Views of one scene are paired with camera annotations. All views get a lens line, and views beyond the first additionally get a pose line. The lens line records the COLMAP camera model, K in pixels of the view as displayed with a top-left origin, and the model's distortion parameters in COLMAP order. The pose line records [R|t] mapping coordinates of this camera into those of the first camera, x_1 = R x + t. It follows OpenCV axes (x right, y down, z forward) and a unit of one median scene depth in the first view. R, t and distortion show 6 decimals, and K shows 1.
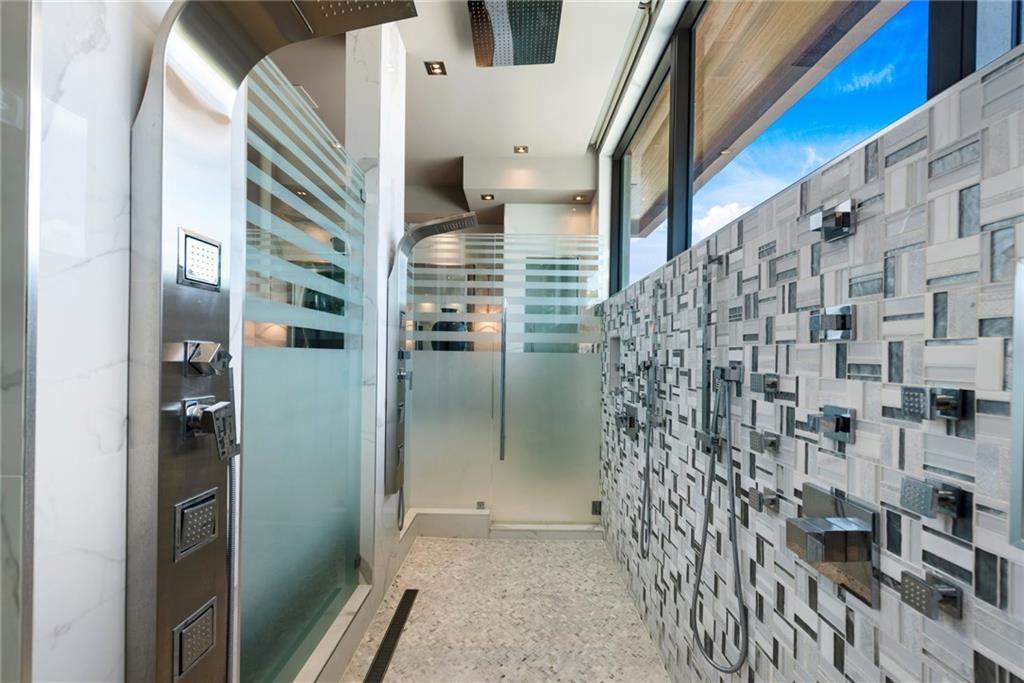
lens RADIAL K [[405.3, 0, 515.9], [0, 405.3, 356.0], [0, 0, 1]] dist [0.003170, -0.000088]
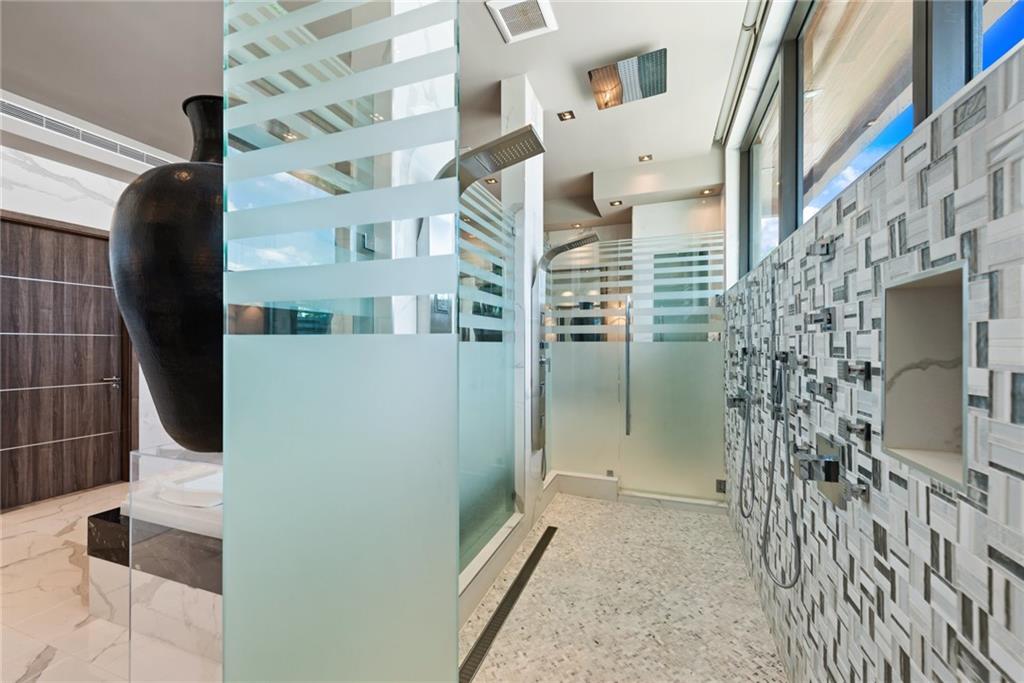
lens RADIAL K [[411.5, 0, 512.0], [0, 411.5, 341.5], [0, 0, 1]] dist [0.001065, -0.000026]
pose [[0.936530, -0.017350, -0.350157, 0.087848], [0.013224, 0.999812, -0.014170, 0.001602], [0.350337, 0.008641, 0.936584, -0.268514]]
